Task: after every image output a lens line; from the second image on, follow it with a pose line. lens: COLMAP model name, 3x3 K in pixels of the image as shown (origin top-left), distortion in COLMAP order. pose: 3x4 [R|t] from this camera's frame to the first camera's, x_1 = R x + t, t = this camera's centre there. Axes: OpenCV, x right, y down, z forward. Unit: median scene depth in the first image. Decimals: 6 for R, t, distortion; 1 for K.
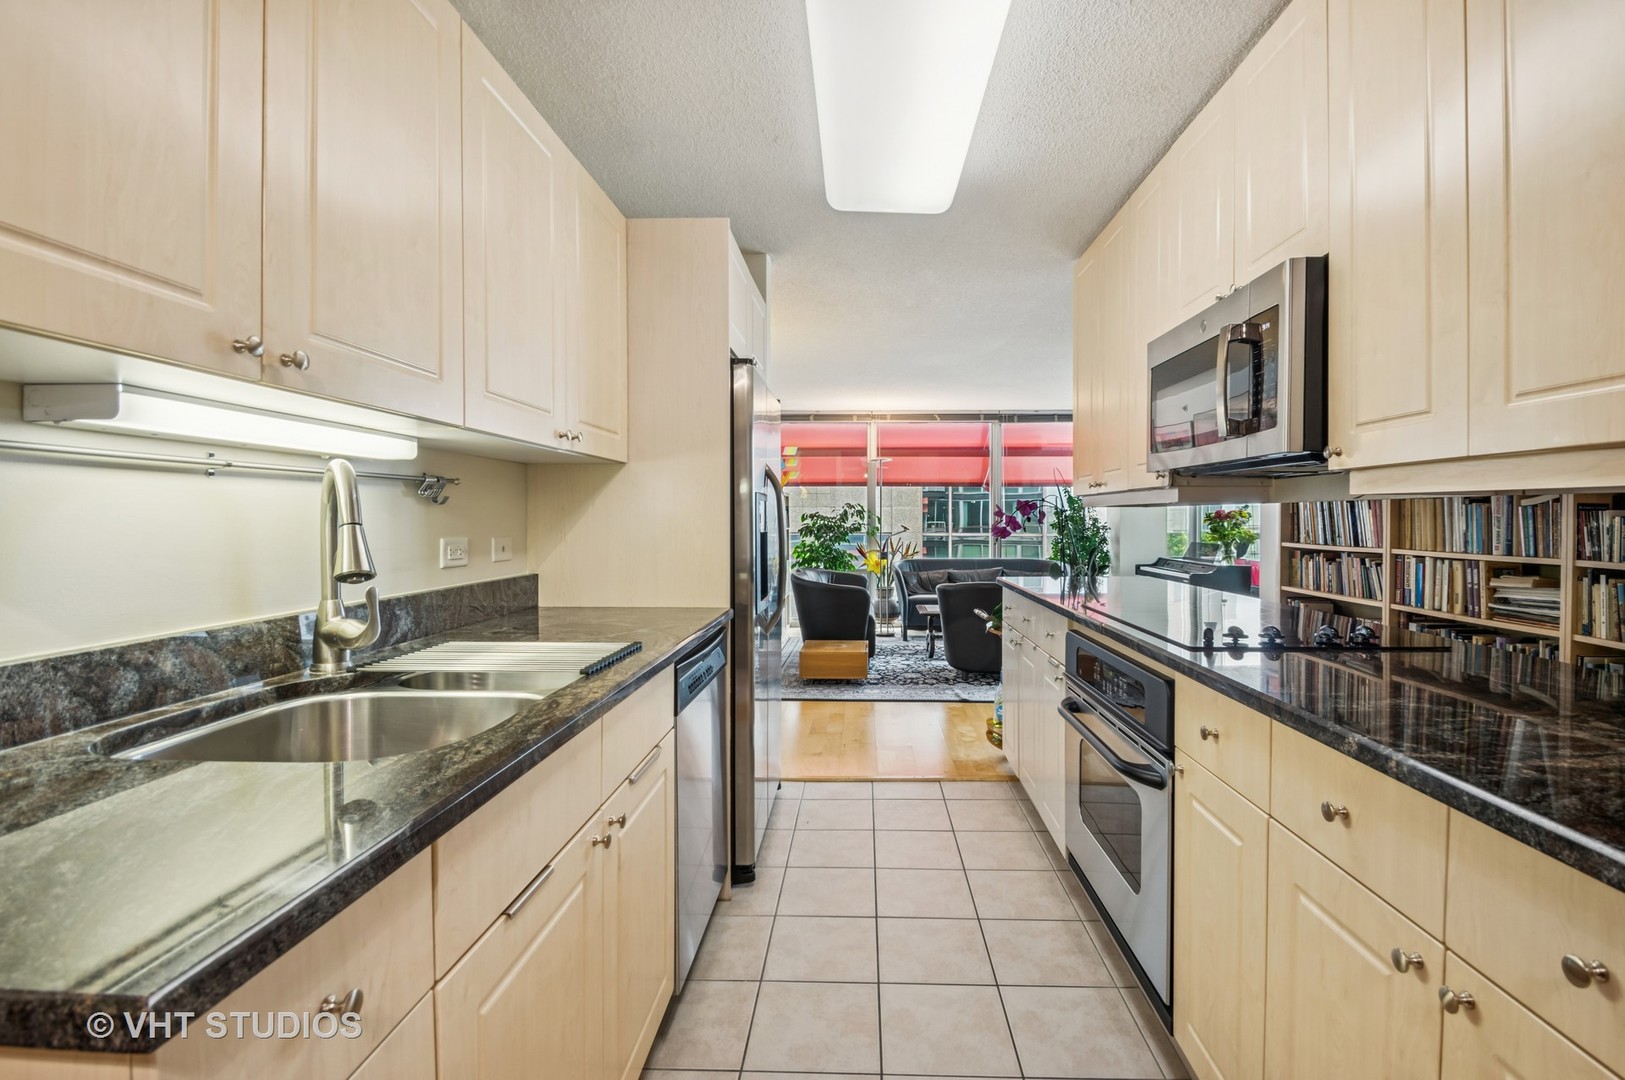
lens RADIAL K [[738.7, 0, 849.0], [0, 738.7, 521.2], [0, 0, 1]] dist [-0.002325, -0.009034]
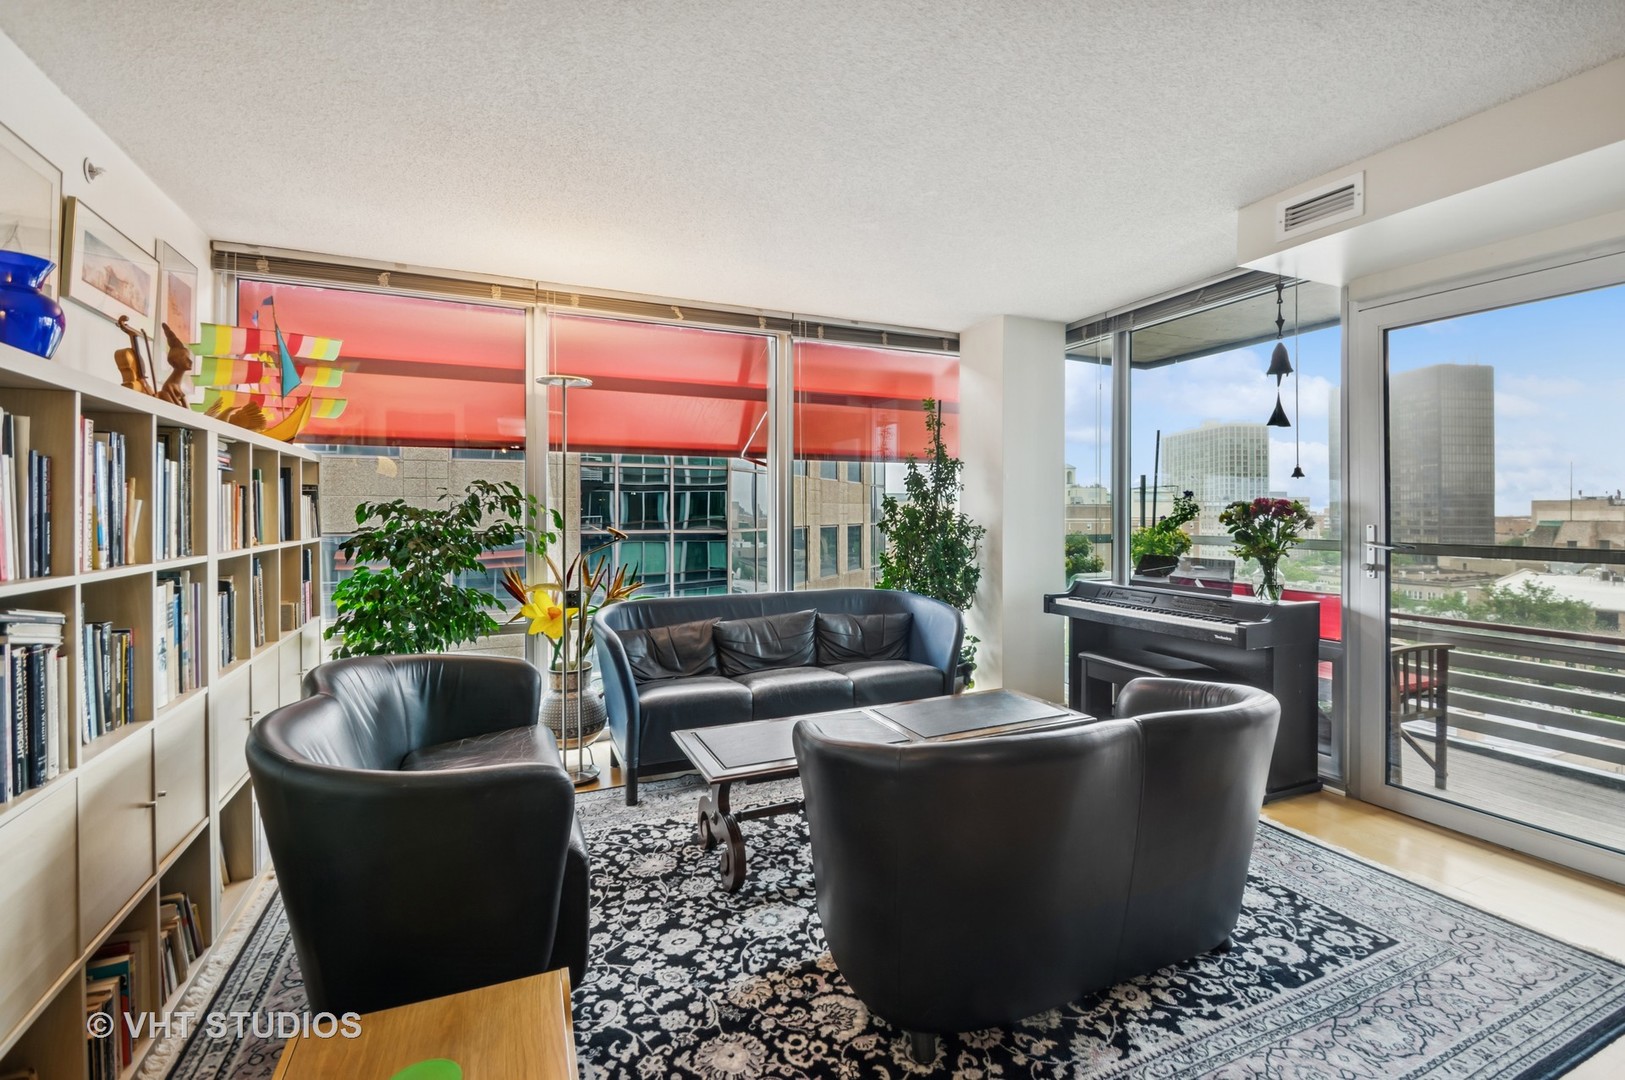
lens RADIAL K [[738.7, 0, 849.0], [0, 738.7, 521.2], [0, 0, 1]] dist [-0.002325, -0.009034]
pose [[0.892323, -0.006320, 0.451352, -0.003671], [0.002173, 0.999951, 0.009706, -0.003724], [-0.451391, -0.007680, 0.892293, 0.521433]]
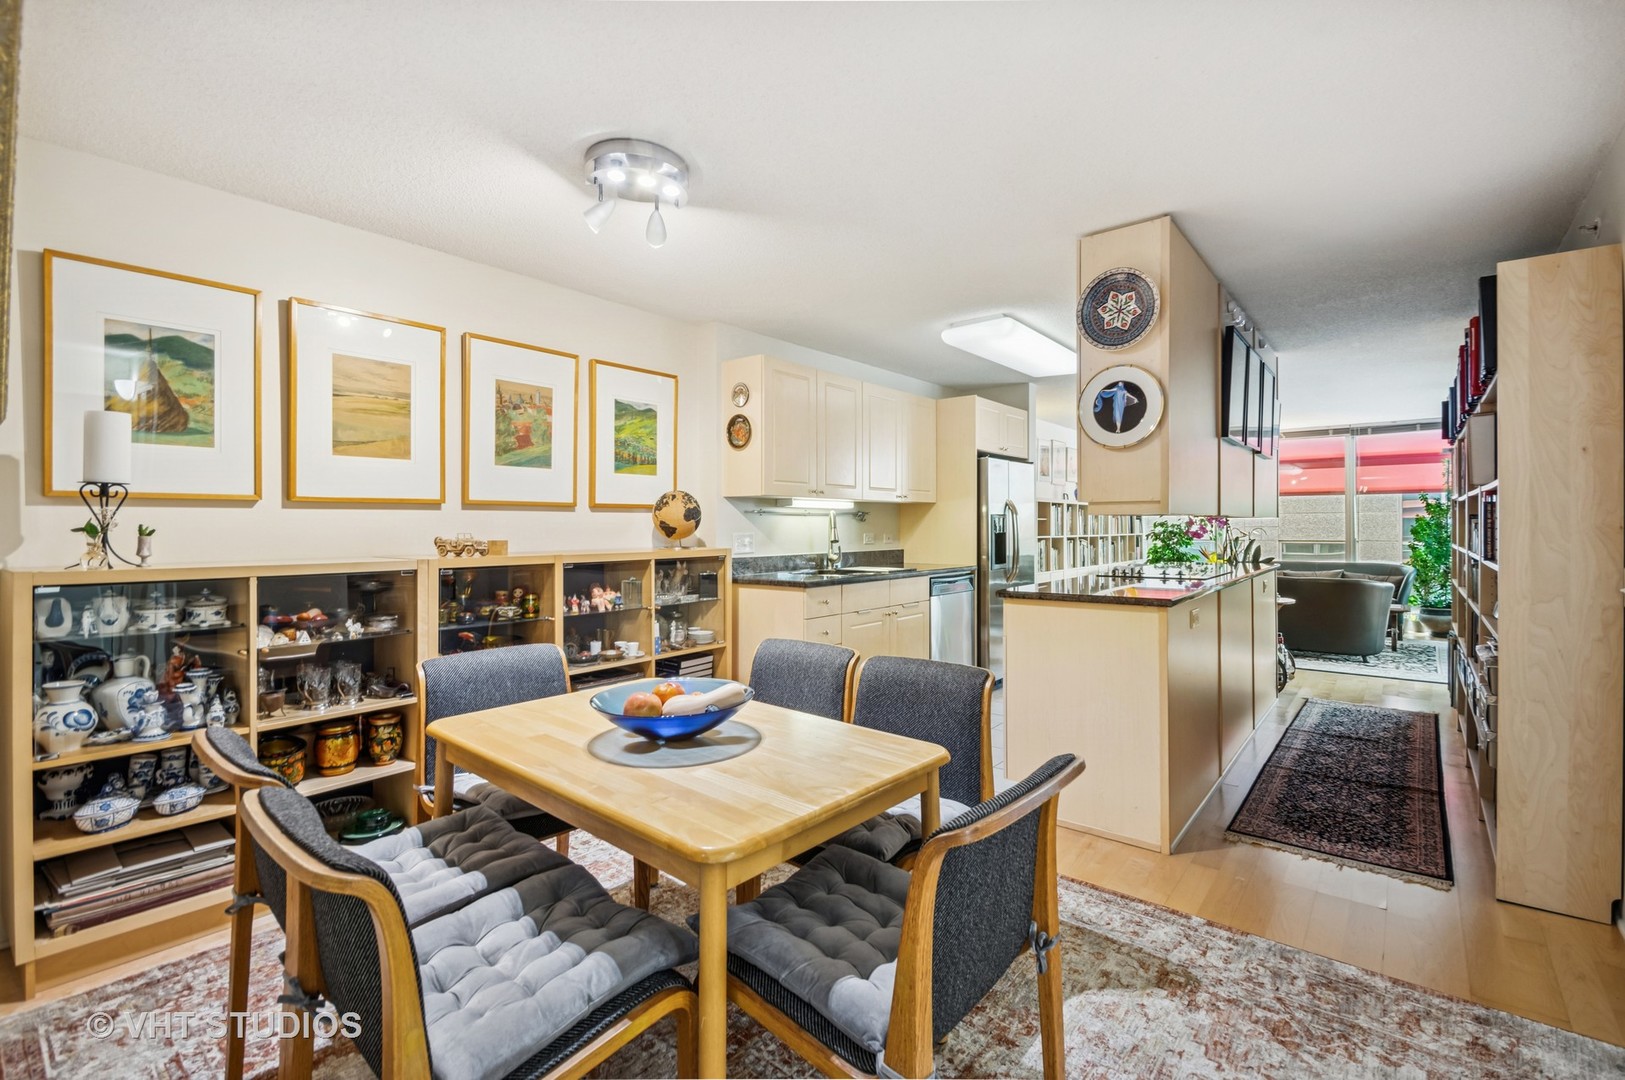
lens RADIAL K [[706.8, 0, 812.5], [0, 706.8, 540.0], [0, 0, 1]] dist [-0.011465, -0.000120]
pose [[0.781664, 0.005458, -0.623676, 0.238543], [0.003321, 0.999911, 0.012913, 0.002835], [0.623691, -0.012165, 0.781577, -0.303132]]
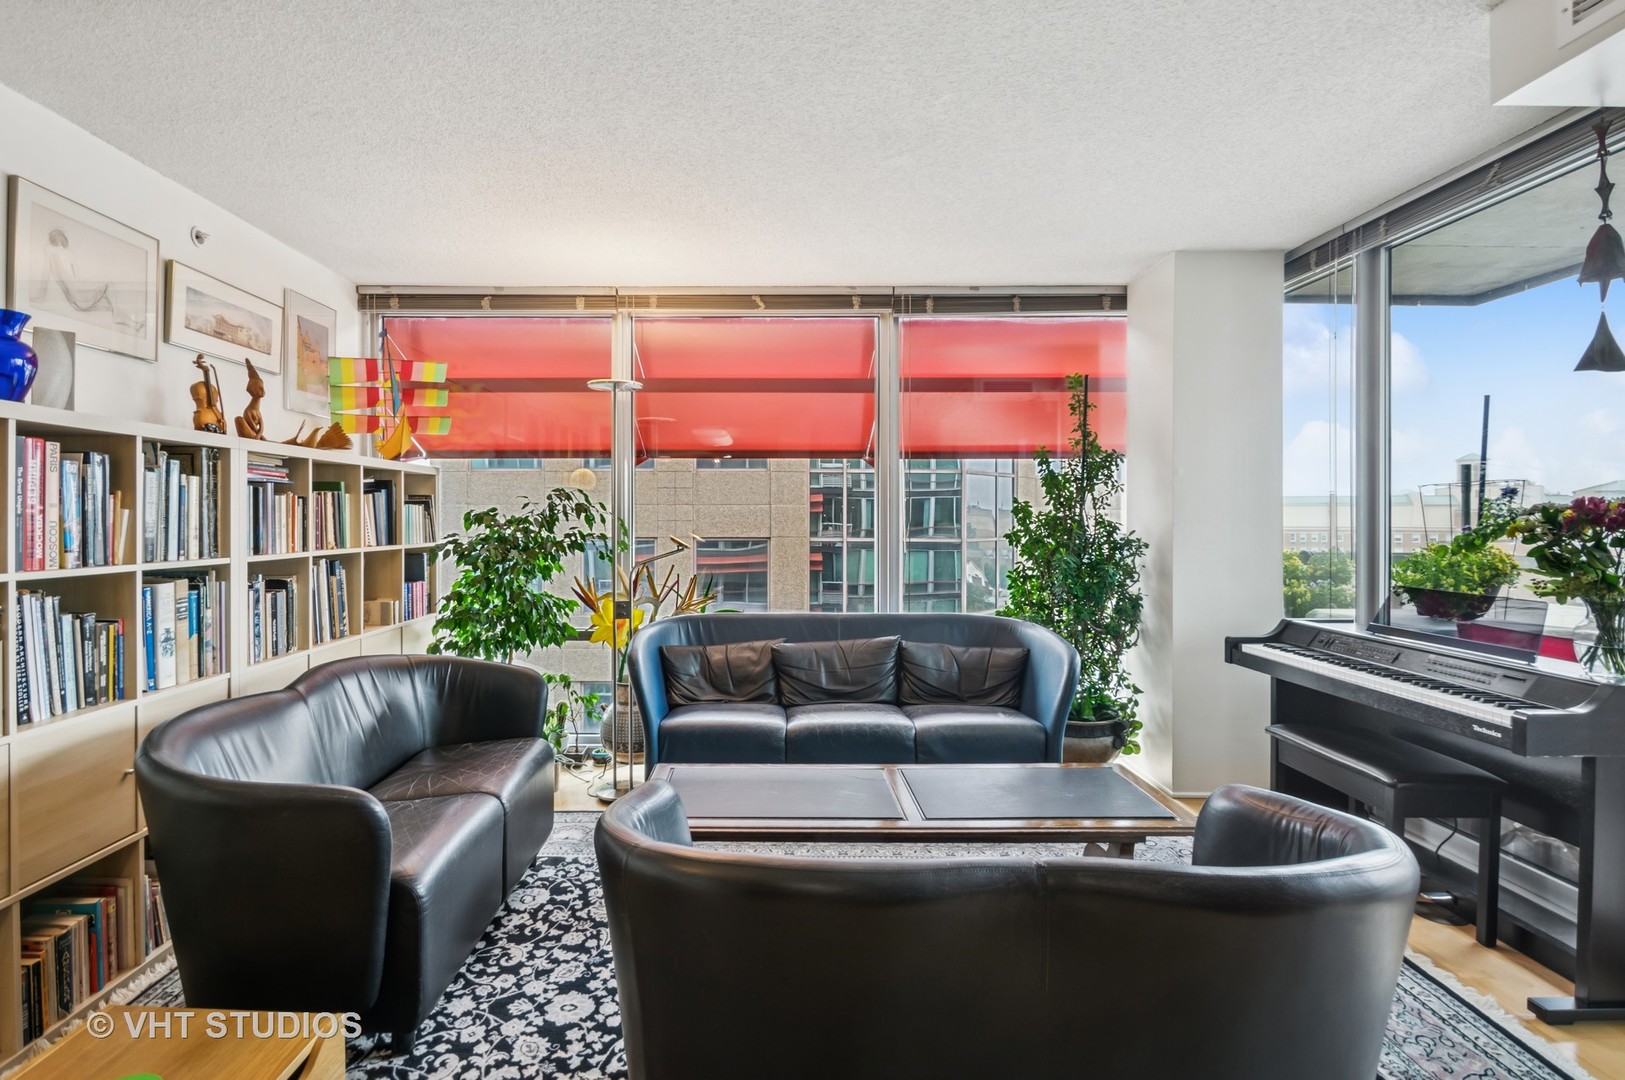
lens RADIAL K [[774.7, 0, 760.1], [0, 774.7, 528.0], [0, 0, 1]] dist [0.009621, -0.017102]
pose [[0.999951, 0.000268, 0.009907, 0.120318], [-0.000351, 0.999965, 0.008357, -0.004300], [-0.009905, -0.008360, 0.999916, 0.539525]]
